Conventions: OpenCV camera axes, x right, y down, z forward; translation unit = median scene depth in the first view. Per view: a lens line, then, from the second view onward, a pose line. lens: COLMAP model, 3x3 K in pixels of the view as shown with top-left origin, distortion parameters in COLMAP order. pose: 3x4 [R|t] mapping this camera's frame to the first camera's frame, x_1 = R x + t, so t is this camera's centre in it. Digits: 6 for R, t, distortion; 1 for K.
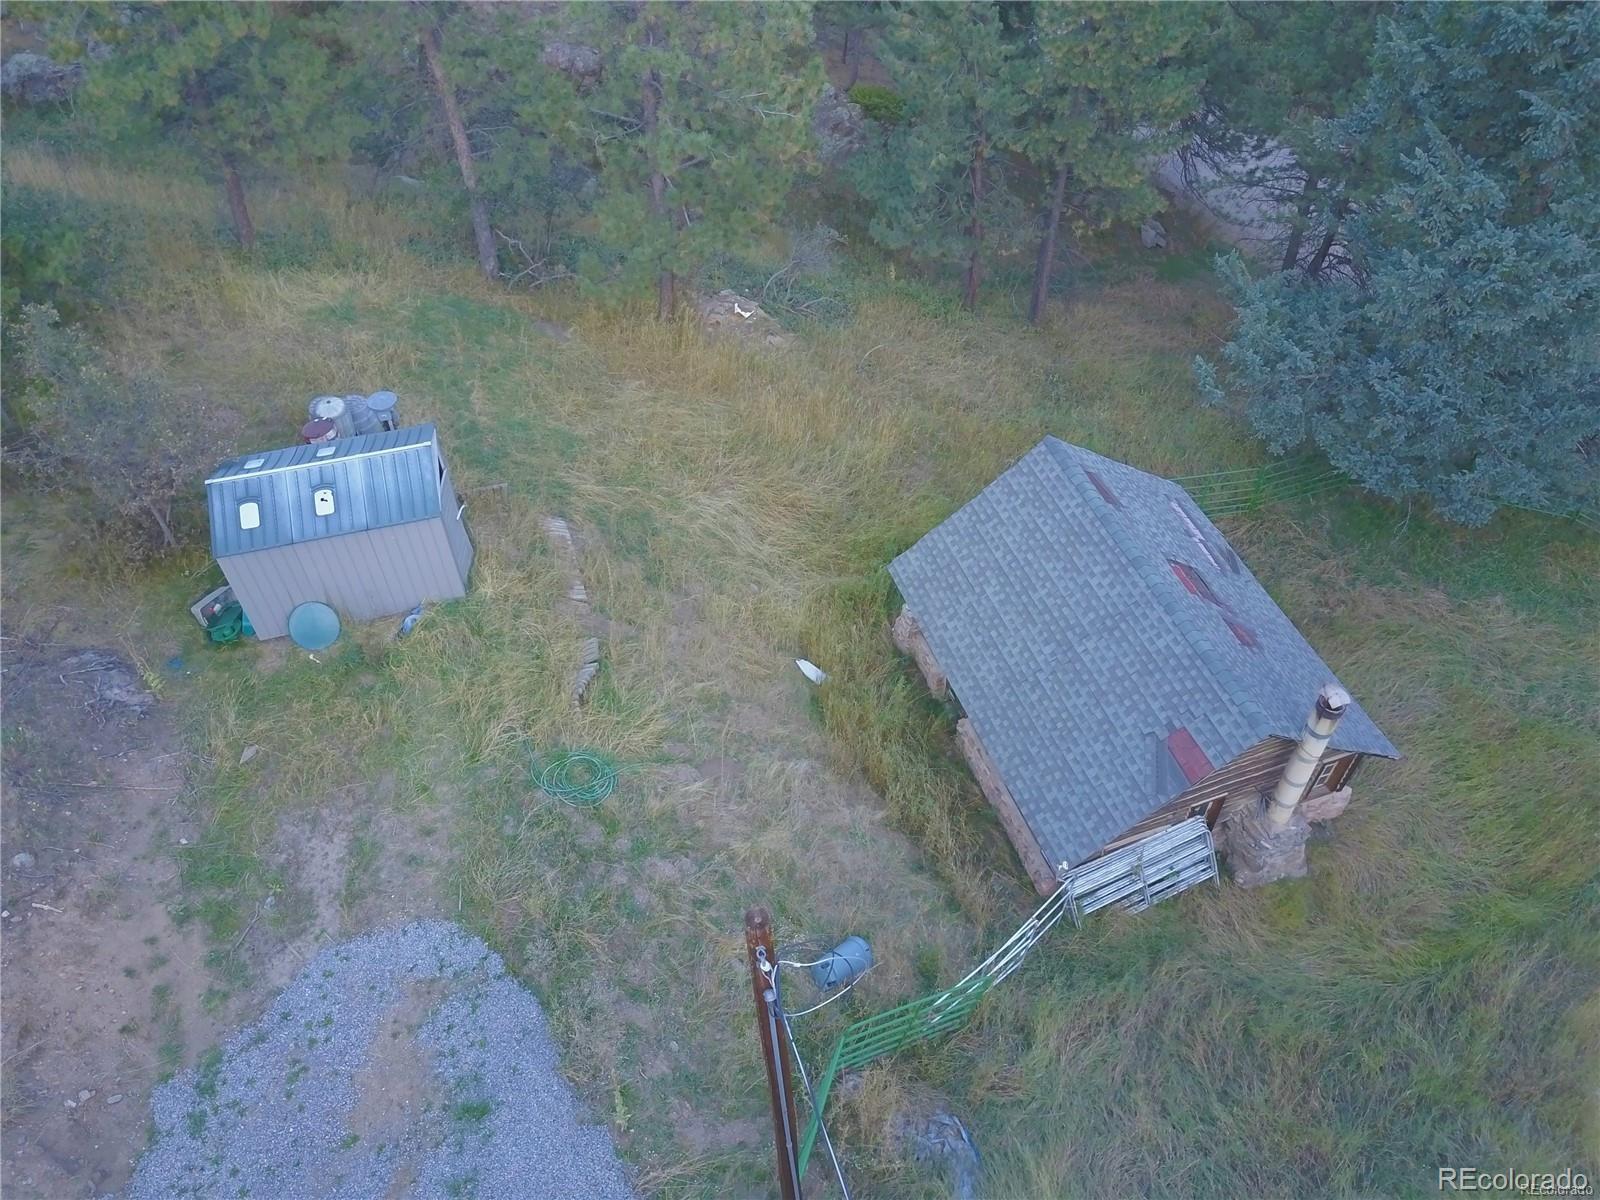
lens RADIAL K [[1227.8, 0, 800.0], [0, 1227.8, 600.0], [0, 0, 1]] dist [0.011236, -0.004610]
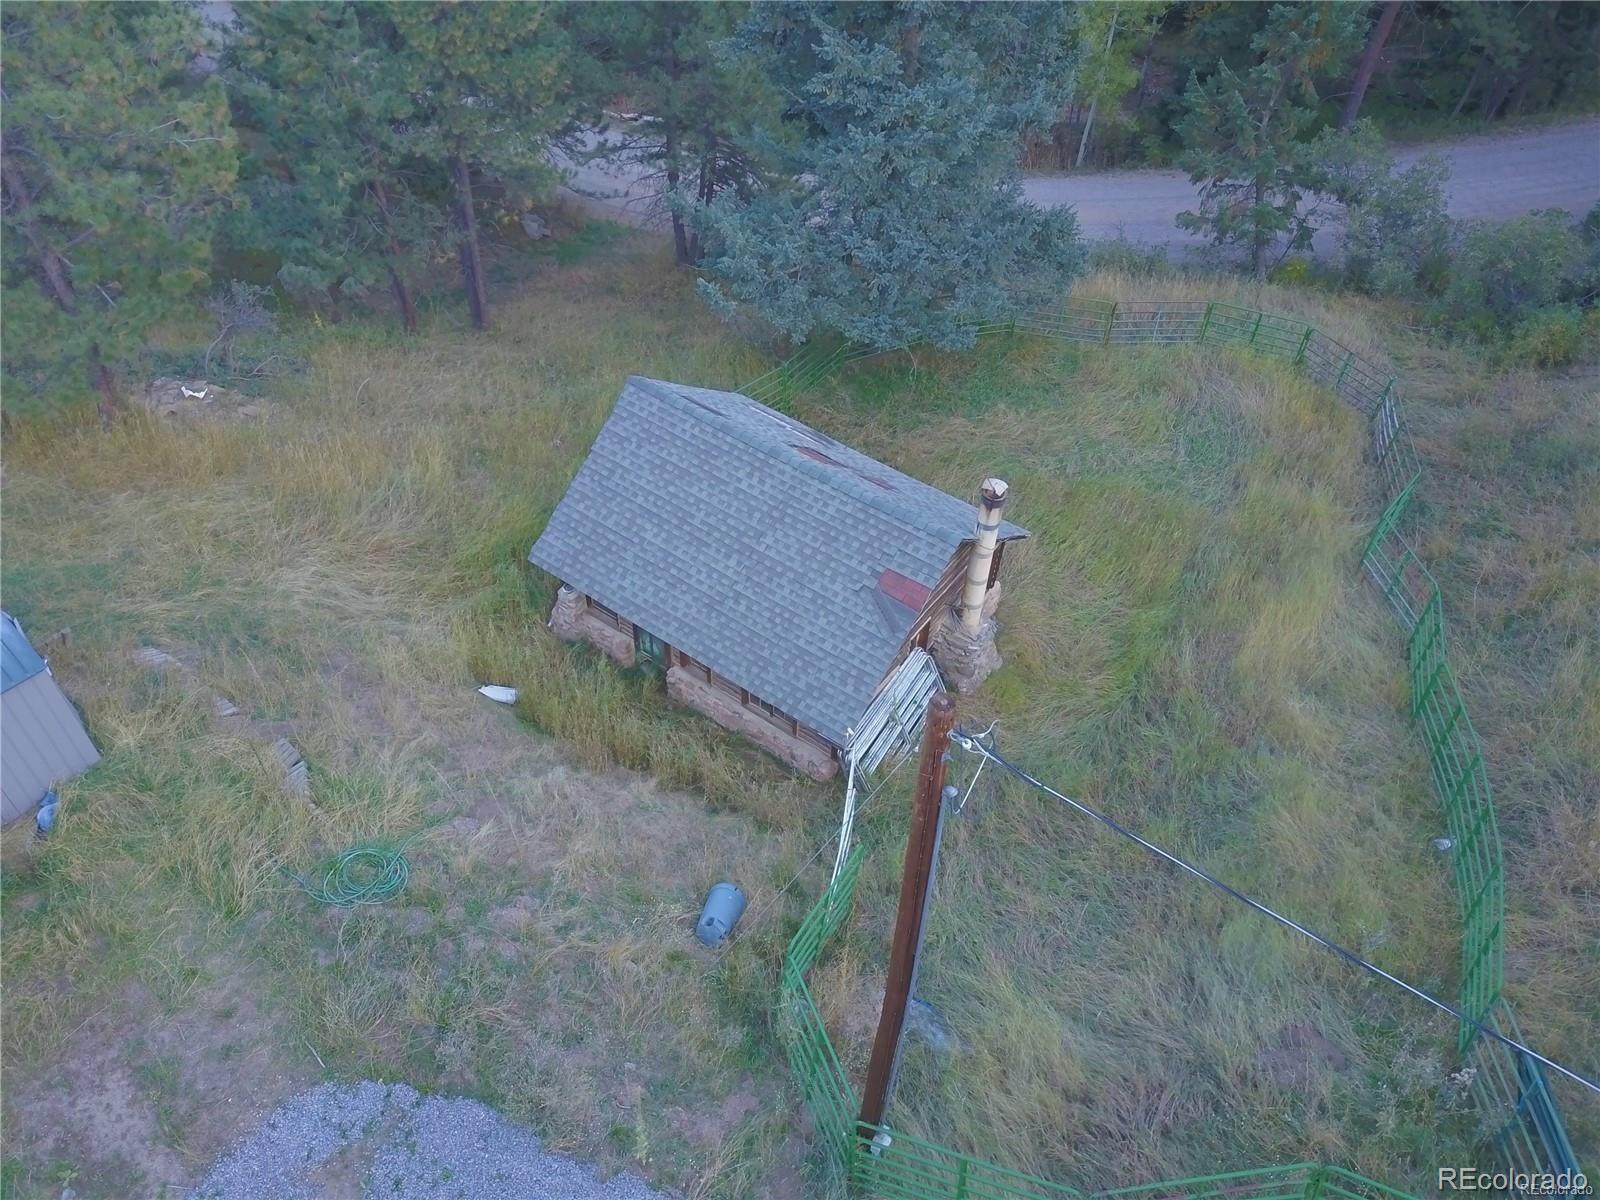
lens RADIAL K [[1215.2, 0, 800.0], [0, 1215.2, 600.0], [0, 0, 1]] dist [0.088795, -0.150660]
pose [[0.819349, -0.377359, 0.431587, -0.206586], [0.392967, 0.917817, 0.056464, 0.035659], [-0.417425, 0.123336, 0.900302, 0.070632]]
